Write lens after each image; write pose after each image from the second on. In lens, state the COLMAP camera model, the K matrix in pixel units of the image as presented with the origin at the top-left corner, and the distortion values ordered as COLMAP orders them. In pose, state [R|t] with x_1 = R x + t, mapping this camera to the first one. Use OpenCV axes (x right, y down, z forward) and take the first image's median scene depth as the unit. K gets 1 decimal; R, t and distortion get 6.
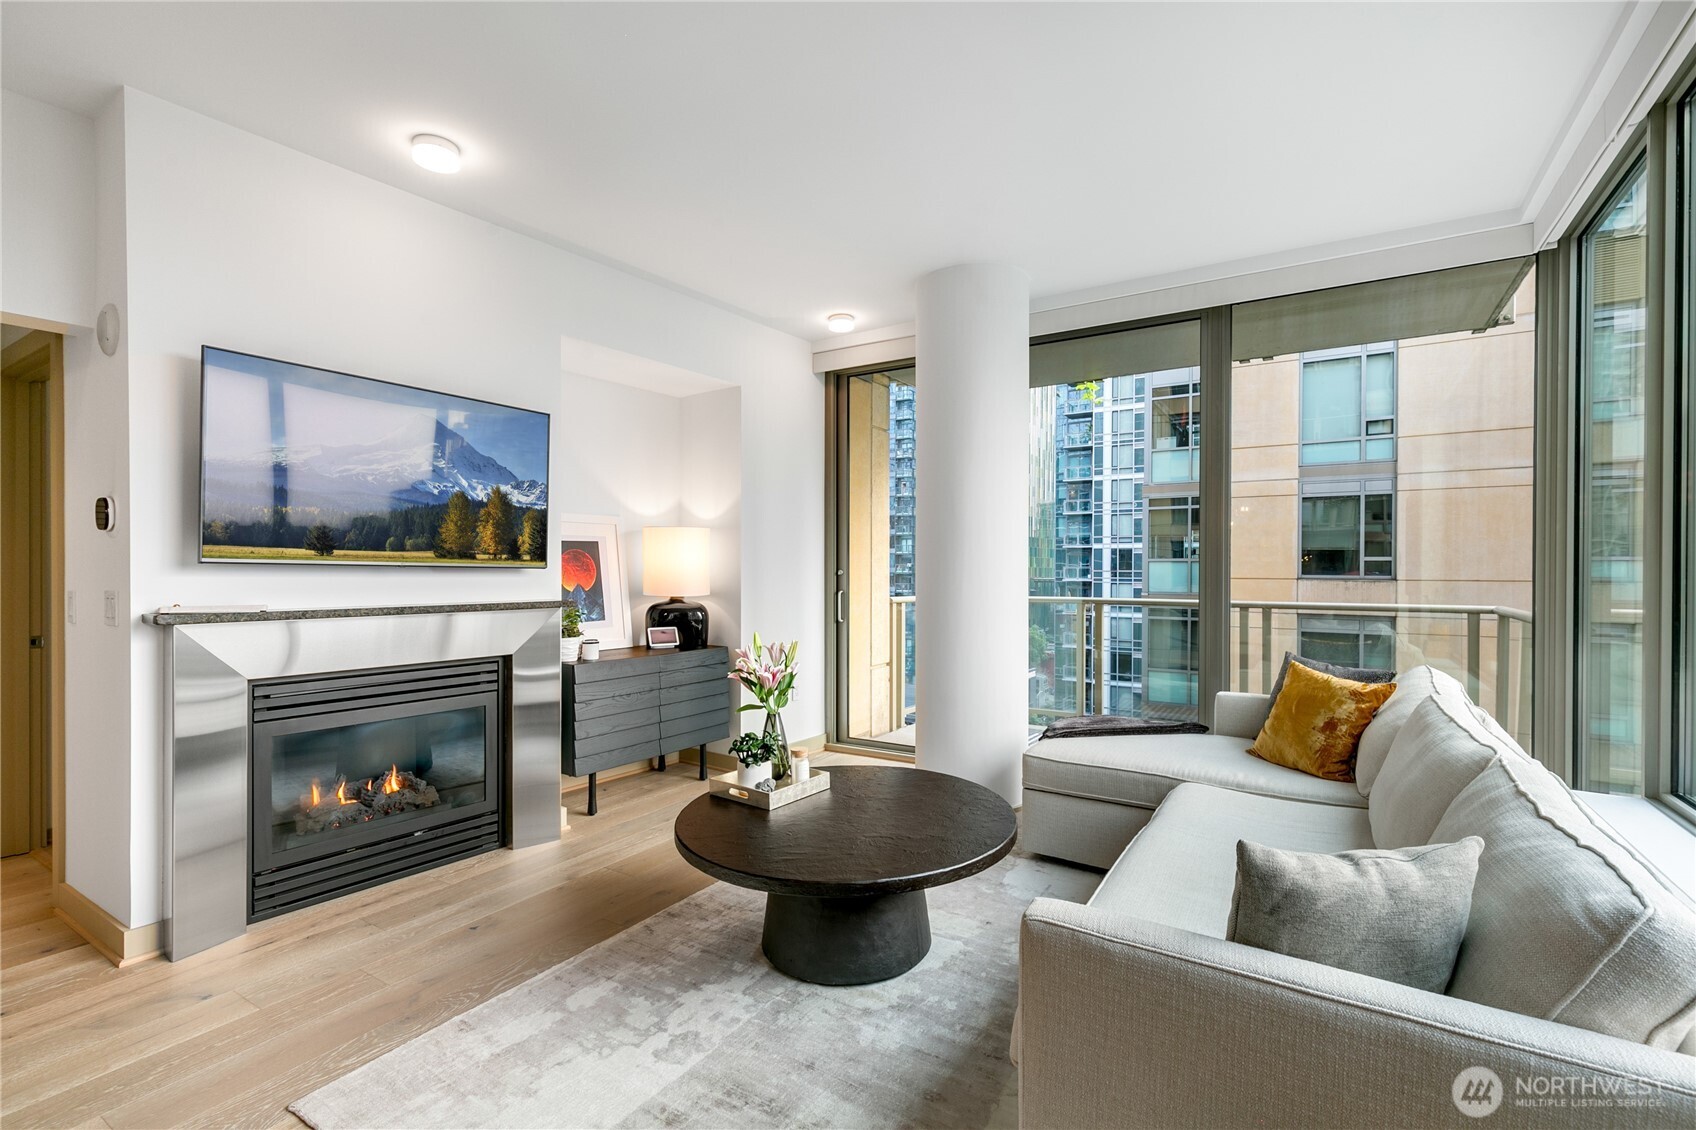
lens RADIAL K [[757.0, 0, 852.7], [0, 757.0, 572.5], [0, 0, 1]] dist [0.011425, 0.000052]
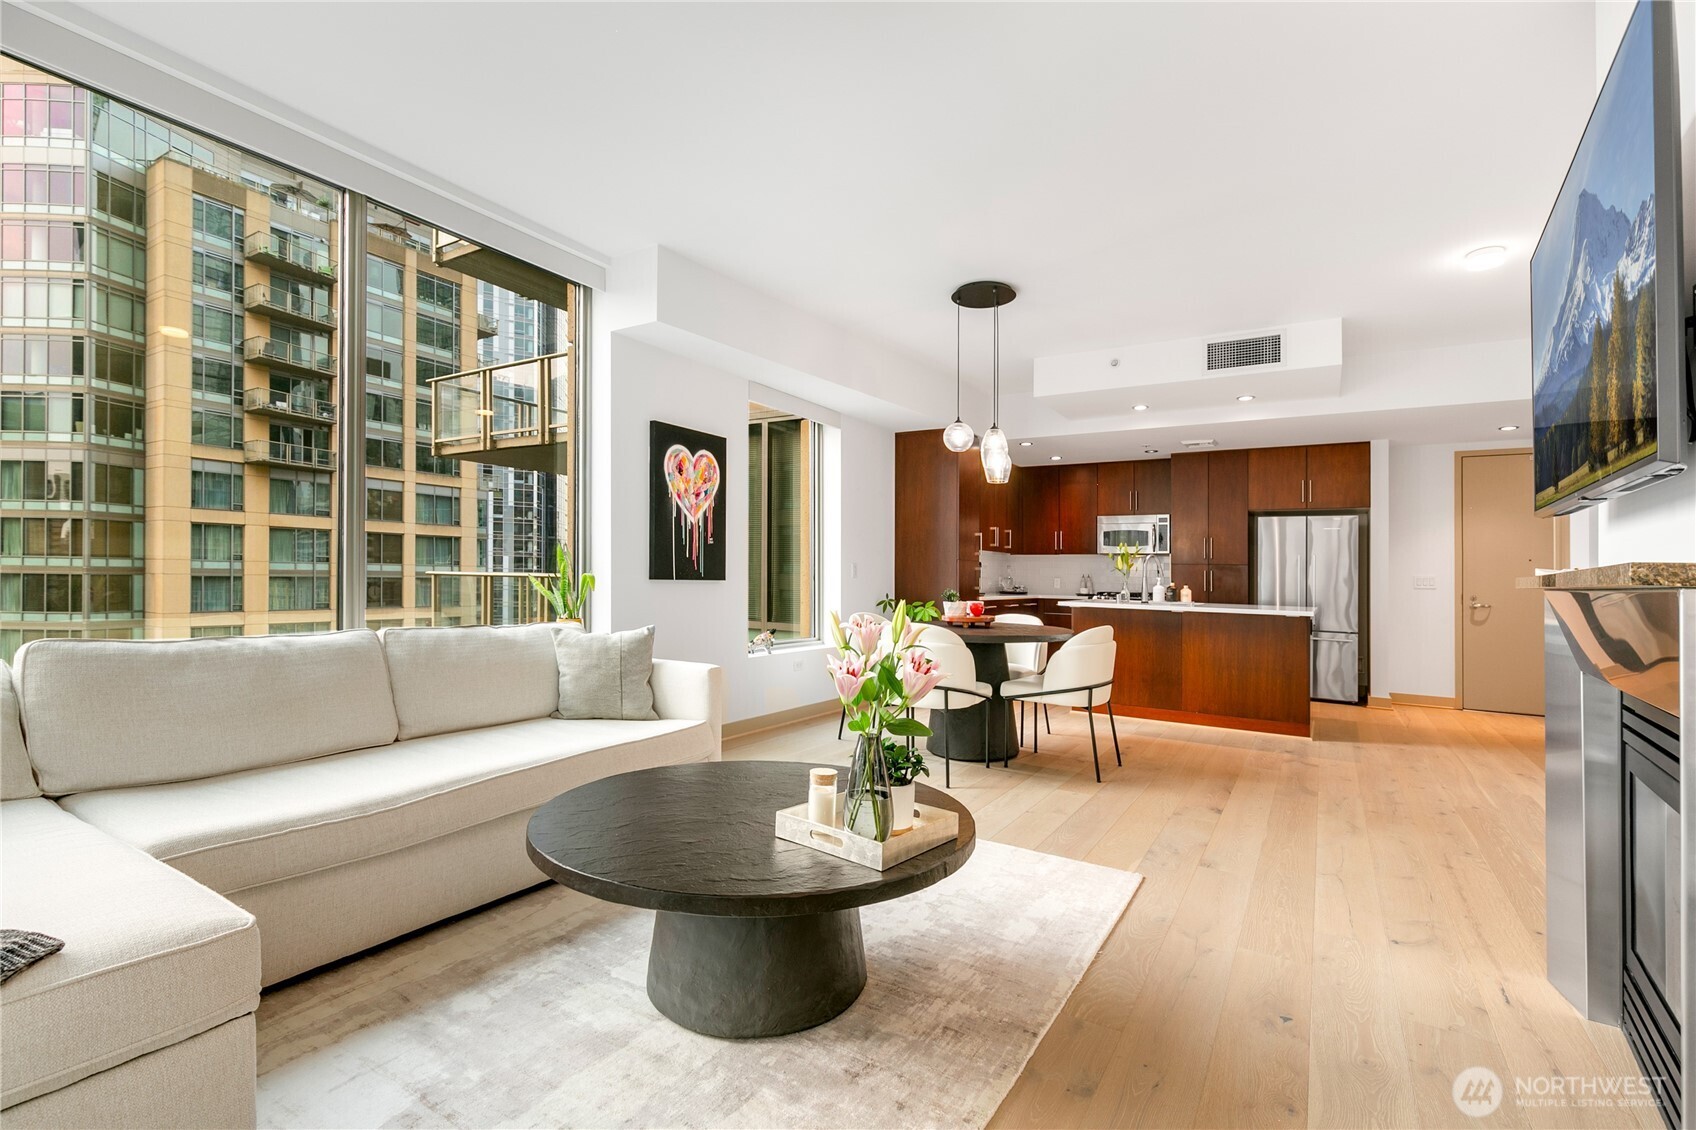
lens RADIAL K [[756.6, 0, 842.4], [0, 756.6, 578.7], [0, 0, 1]] dist [0.029210, -0.017095]
pose [[-0.999837, -0.017947, -0.001957, -0.013253], [-0.017962, 0.999804, 0.008293, 0.010301], [0.001808, 0.008327, -0.999964, 0.285862]]
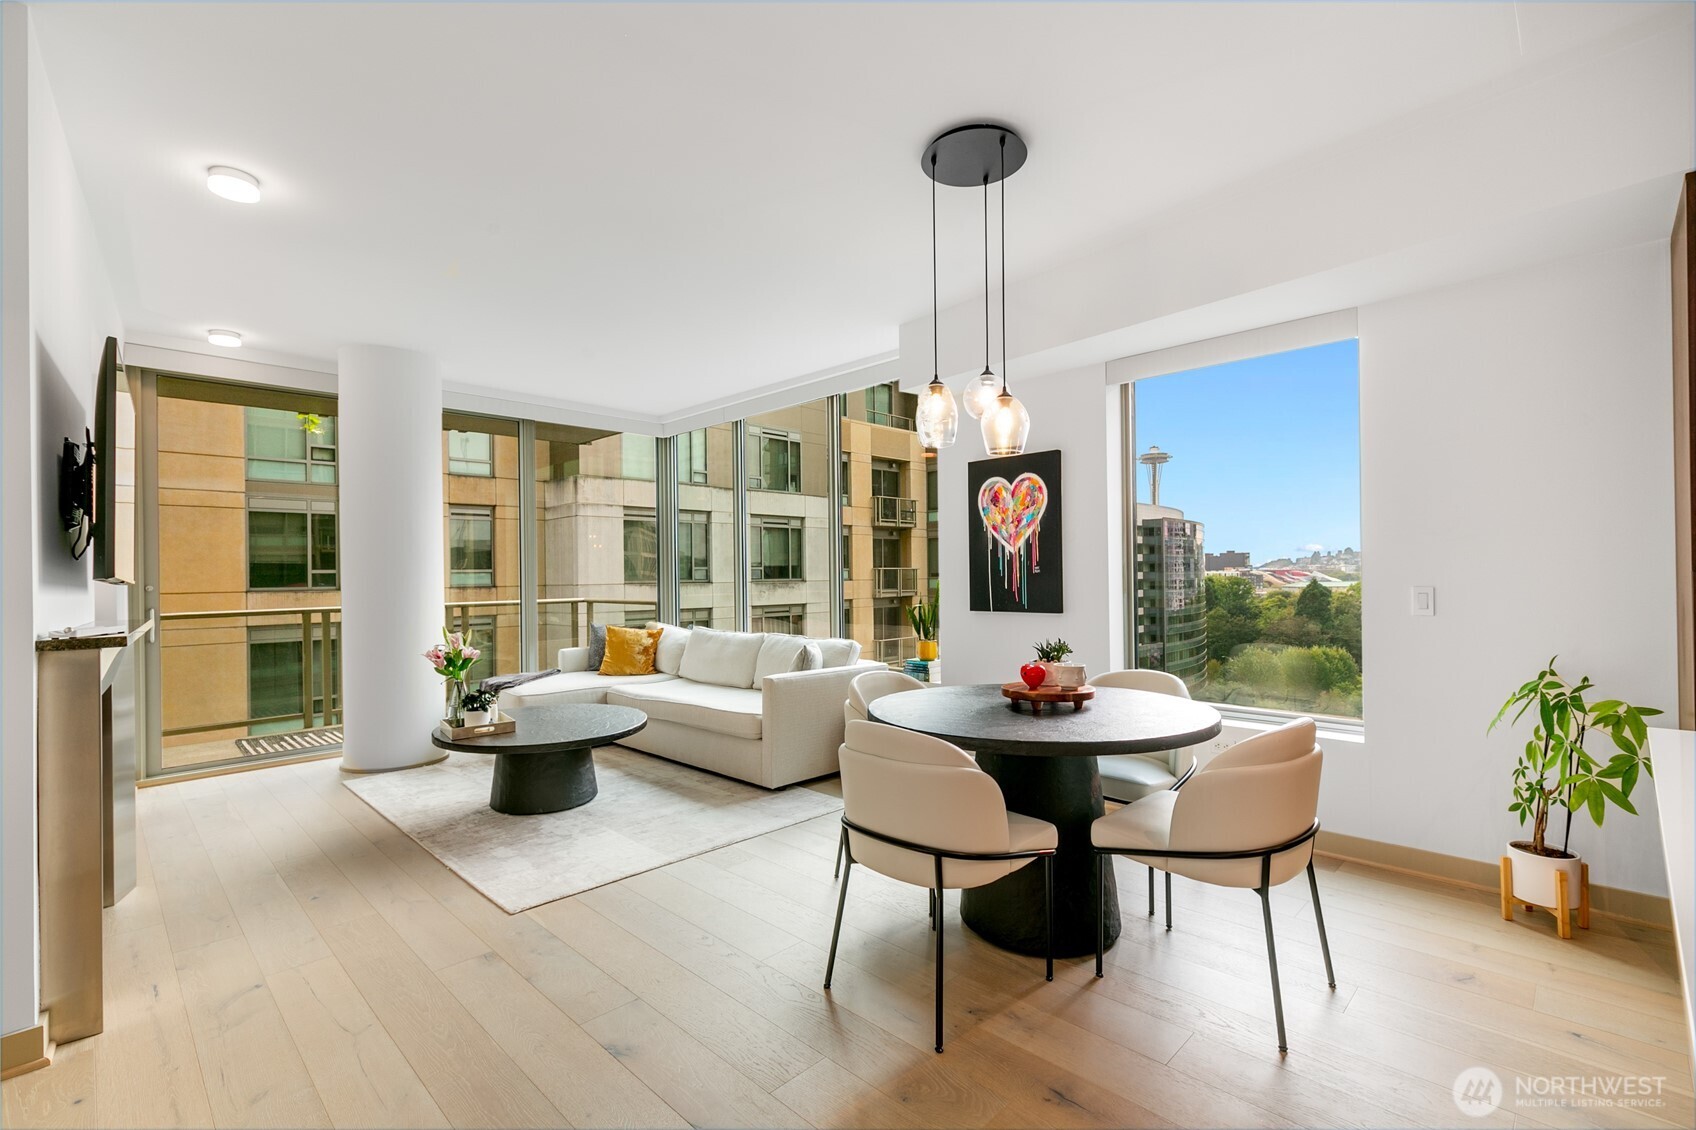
lens RADIAL K [[757.0, 0, 852.7], [0, 757.0, 572.5], [0, 0, 1]] dist [0.011425, 0.000052]
pose [[0.215900, -0.000002, 0.976416, -0.241034], [0.016071, 0.999865, -0.003551, -0.000260], [-0.976283, 0.016459, 0.215871, -0.006412]]
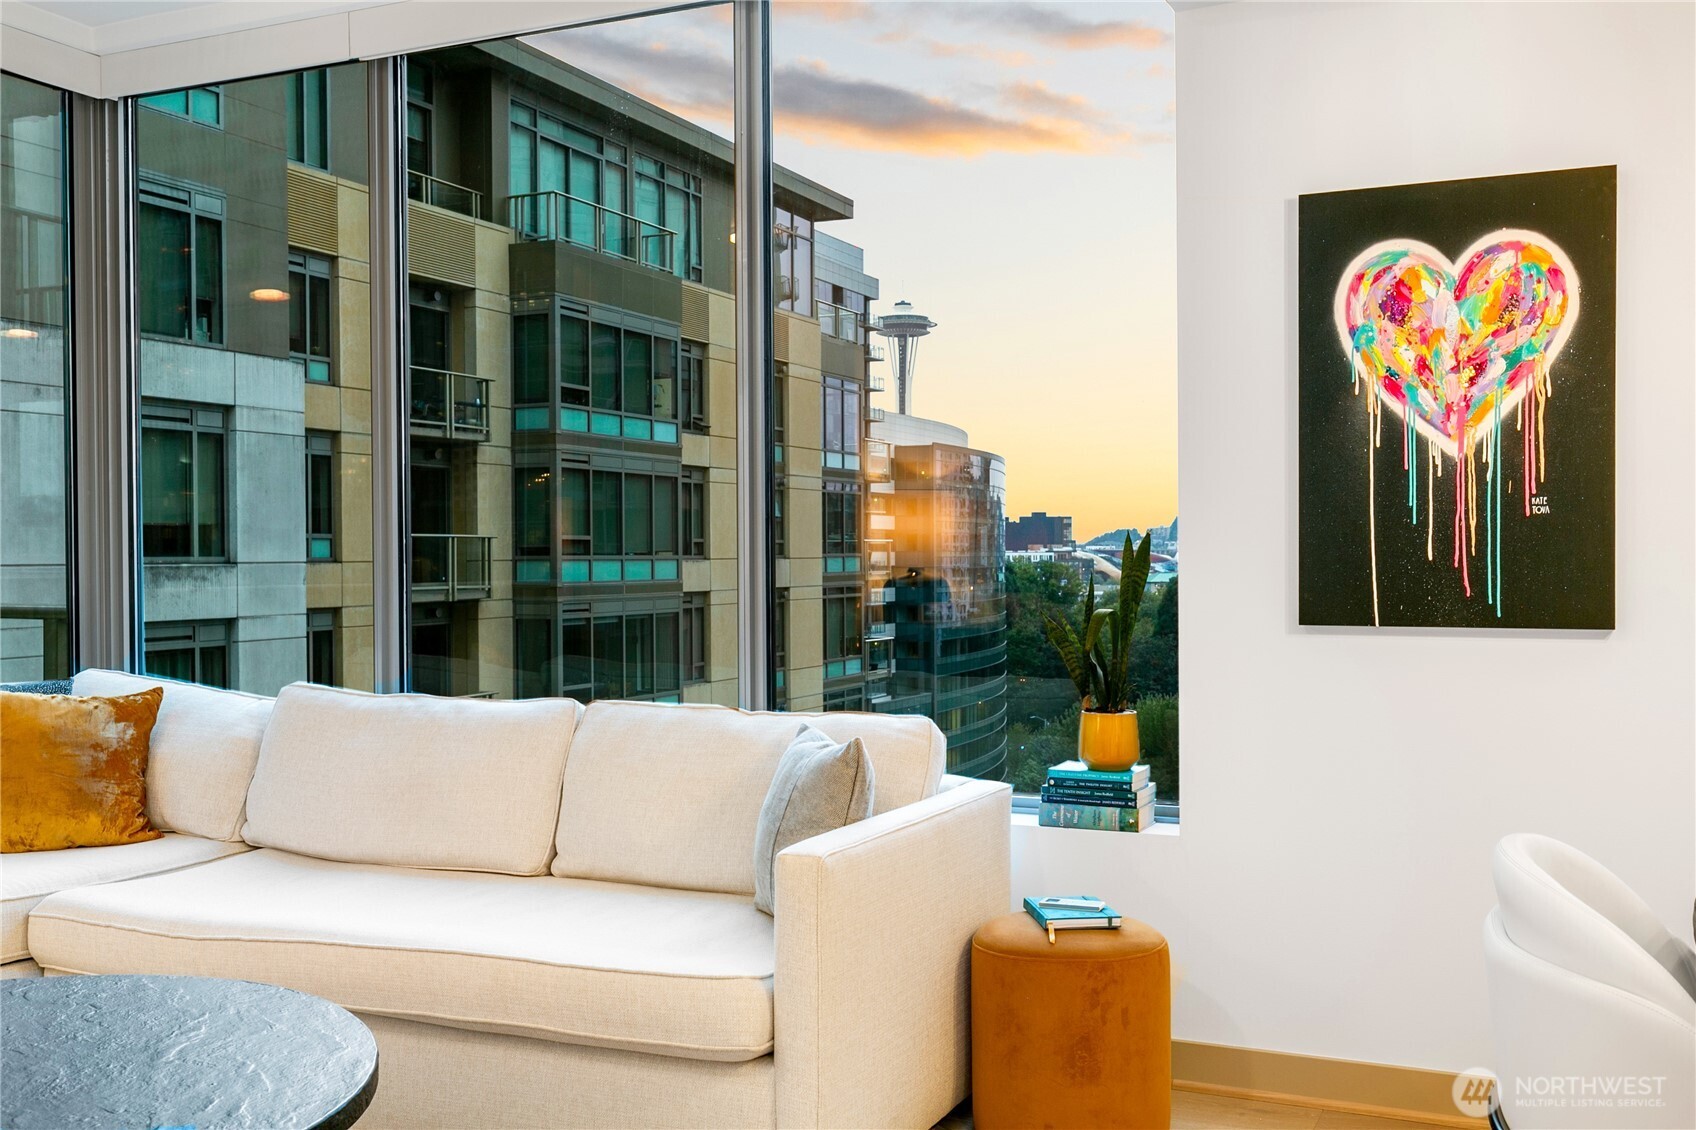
lens RADIAL K [[1619.3, 0, 849.9], [0, 1619.3, 584.2], [0, 0, 1]] dist [0.001934, 0.000395]
pose [[-0.134682, -0.019800, 0.990691, -0.152650], [0.008203, 0.999744, 0.021096, 0.003685], [-0.990855, 0.010968, -0.134485, 0.101461]]
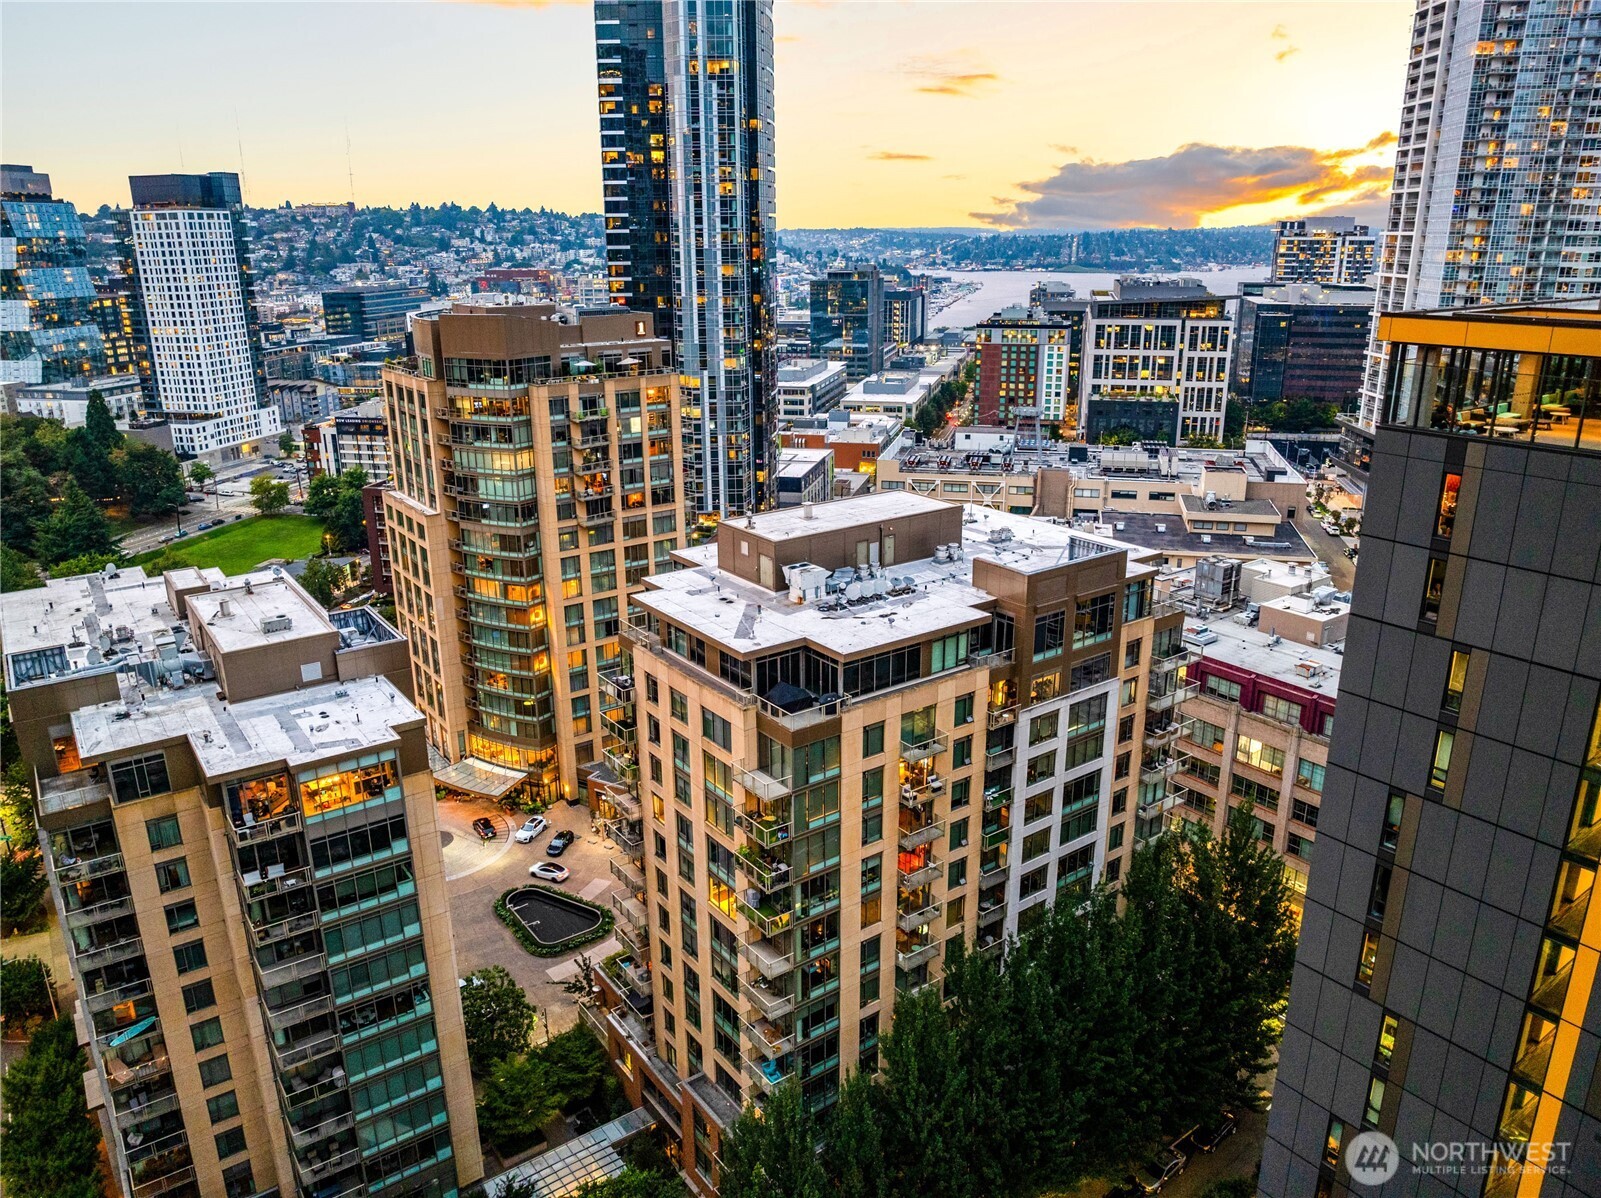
lens RADIAL K [[1120.4, 0, 800.5], [0, 1120.4, 599.0], [0, 0, 1]] dist [-0.003330, -0.003265]
pose [[-0.933630, -0.106755, 0.341964, -1.537281], [0.005797, 0.949939, 0.312381, -1.670808], [-0.358193, 0.293630, -0.886273, 3.094016]]
